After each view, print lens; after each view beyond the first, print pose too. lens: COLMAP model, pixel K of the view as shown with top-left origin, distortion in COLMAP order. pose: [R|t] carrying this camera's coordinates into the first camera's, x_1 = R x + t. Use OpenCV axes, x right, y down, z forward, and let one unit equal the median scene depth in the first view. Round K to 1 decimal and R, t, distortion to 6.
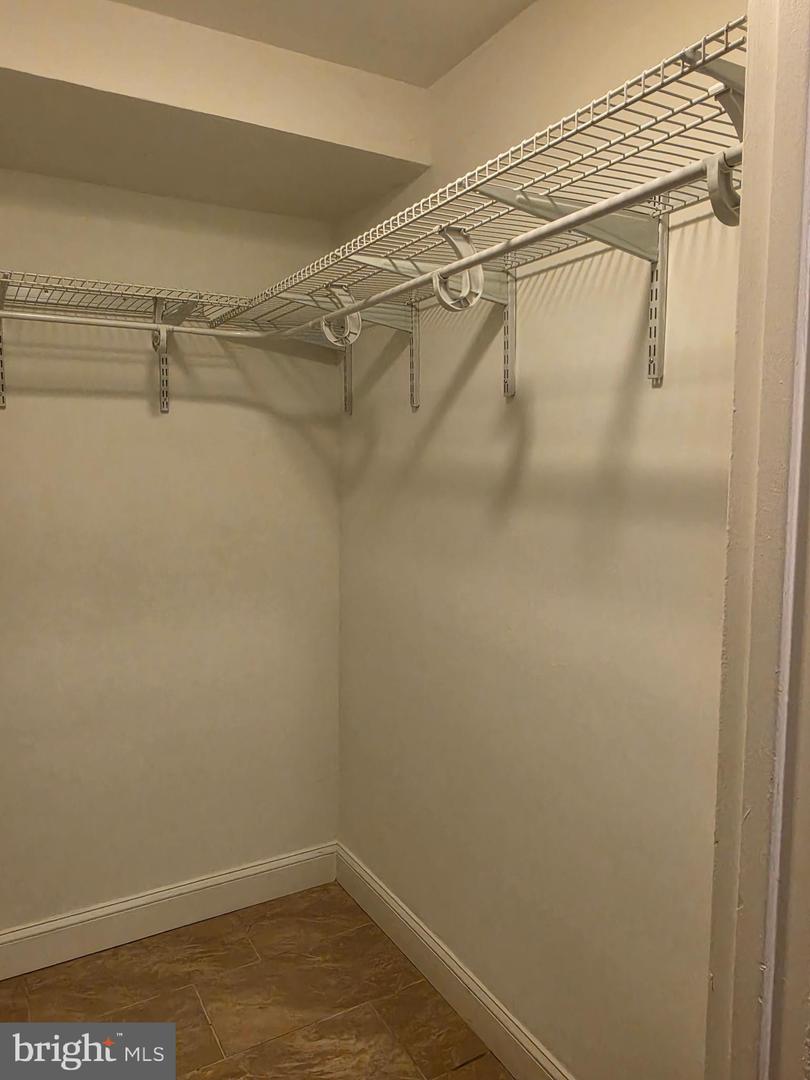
lens RADIAL K [[757.7, 0, 405.0], [0, 757.7, 540.0], [0, 0, 1]] dist [0.008407, -0.003756]
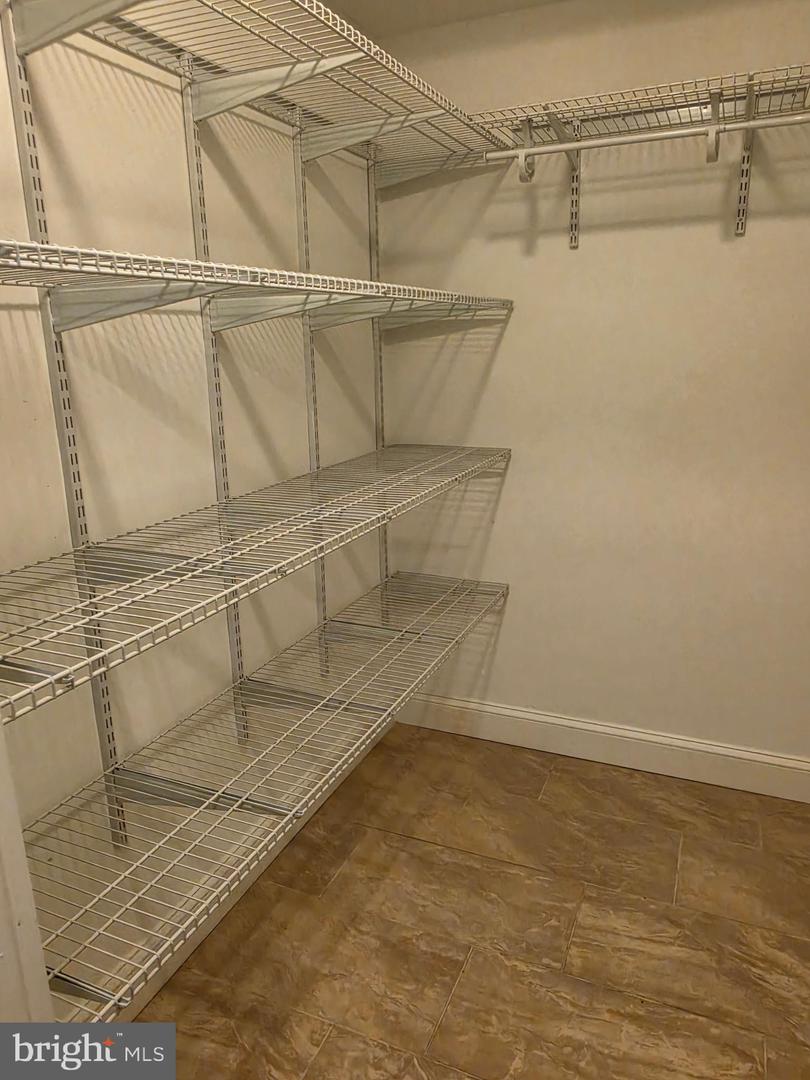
lens RADIAL K [[757.7, 0, 405.0], [0, 757.7, 540.0], [0, 0, 1]] dist [0.008407, -0.003756]
pose [[0.597595, 0.188769, -0.779260, 0.210734], [-0.058300, 0.979548, 0.192578, 0.032706], [0.799676, -0.069653, 0.596378, 0.132126]]
